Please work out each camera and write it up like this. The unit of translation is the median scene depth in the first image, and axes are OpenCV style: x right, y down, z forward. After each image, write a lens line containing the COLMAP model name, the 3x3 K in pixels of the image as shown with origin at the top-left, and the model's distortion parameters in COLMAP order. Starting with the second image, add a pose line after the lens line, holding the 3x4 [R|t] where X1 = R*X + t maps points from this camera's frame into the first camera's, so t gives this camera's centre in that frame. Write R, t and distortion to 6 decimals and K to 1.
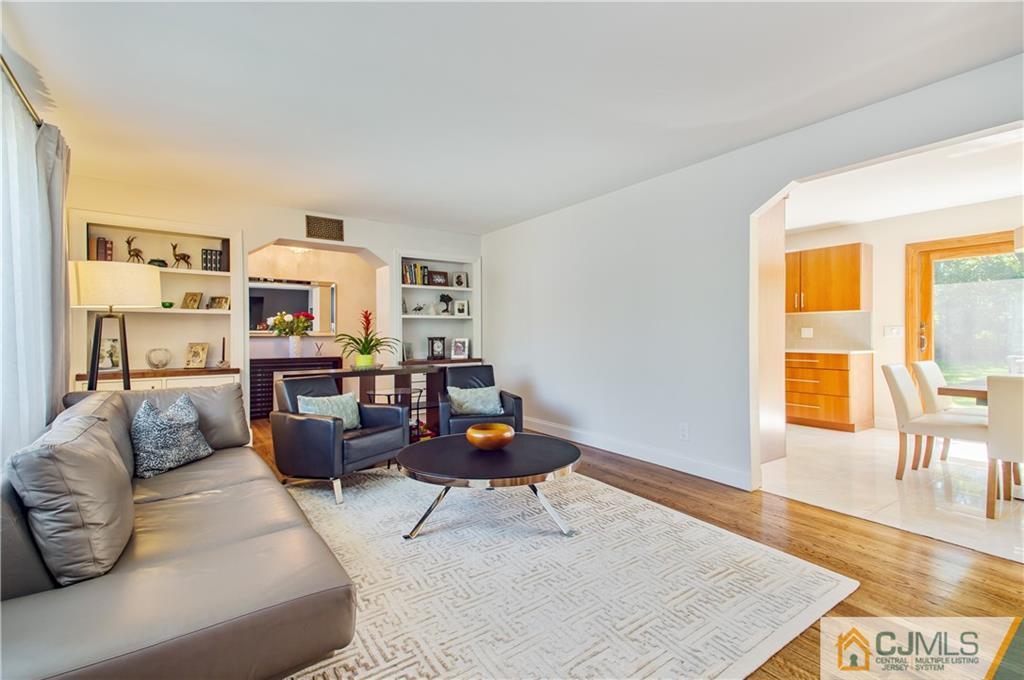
lens RADIAL K [[471.9, 0, 512.0], [0, 471.9, 340.0], [0, 0, 1]] dist [0.083332, -0.031006]
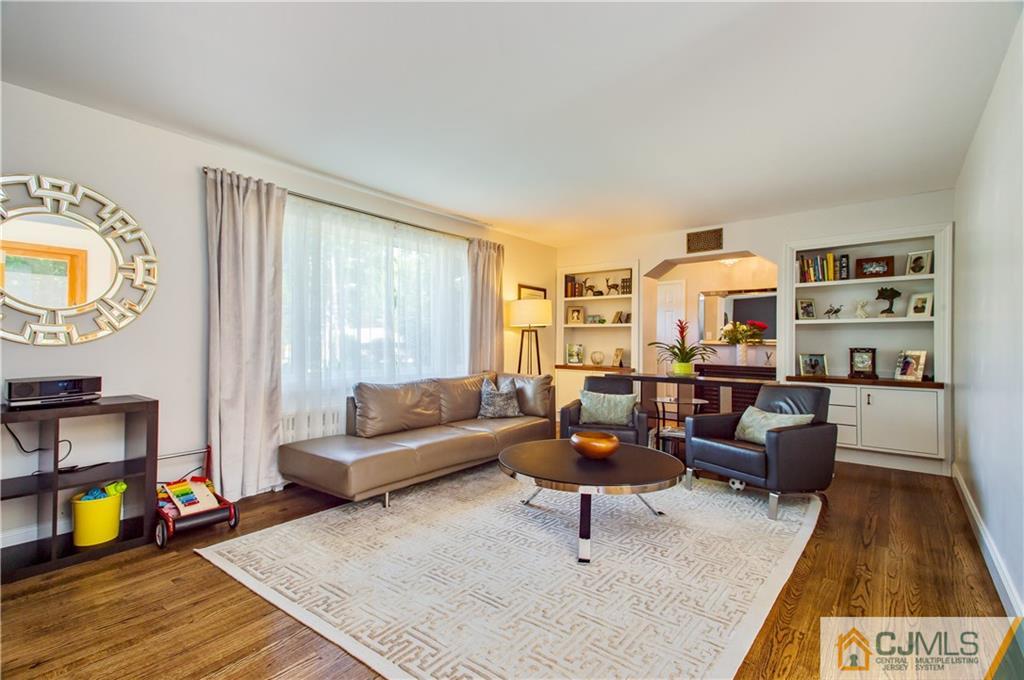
lens RADIAL K [[480.8, 0, 512.0], [0, 480.8, 340.0], [0, 0, 1]] dist [0.001254, -0.000205]
pose [[0.232374, 0.001679, -0.972625, 0.439720], [-0.019988, 0.999796, -0.003050, -0.005194], [0.972421, 0.020149, 0.232360, 0.294364]]
